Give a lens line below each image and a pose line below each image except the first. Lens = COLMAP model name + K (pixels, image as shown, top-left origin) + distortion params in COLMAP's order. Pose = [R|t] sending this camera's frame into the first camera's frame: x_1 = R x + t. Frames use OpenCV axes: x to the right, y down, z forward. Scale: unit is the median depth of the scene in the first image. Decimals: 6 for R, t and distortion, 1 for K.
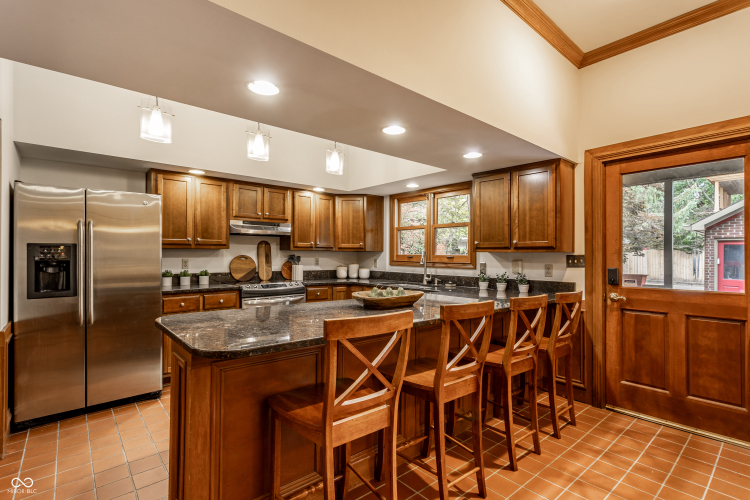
lens RADIAL K [[360.1, 0, 368.0], [0, 360.1, 251.6], [0, 0, 1]] dist [0.004051, 0.002424]
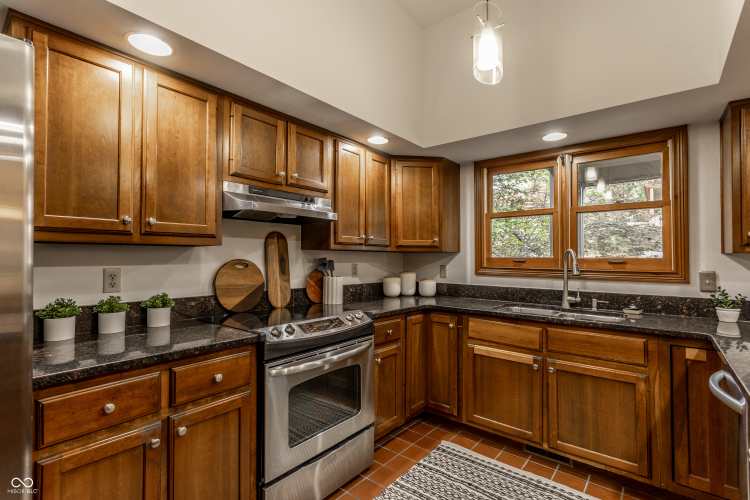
lens RADIAL K [[360.1, 0, 369.1], [0, 360.1, 248.5], [0, 0, 1]] dist [0.004051, 0.002424]
pose [[0.983774, 0.002369, 0.179394, -0.267518], [0.000183, 0.999899, -0.014205, 0.002447], [-0.179409, 0.014007, 0.983675, 0.494757]]
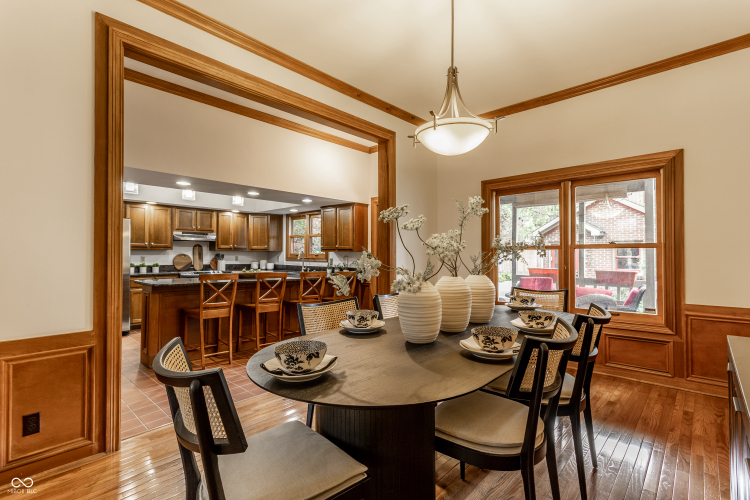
lens RADIAL K [[360.1, 0, 371.1], [0, 360.1, 248.0], [0, 0, 1]] dist [0.004051, 0.002424]
pose [[0.993762, 0.002617, 0.111490, 0.288052], [-0.001351, 0.999934, -0.011432, 0.002050], [-0.111513, 0.011210, 0.993700, -0.635440]]
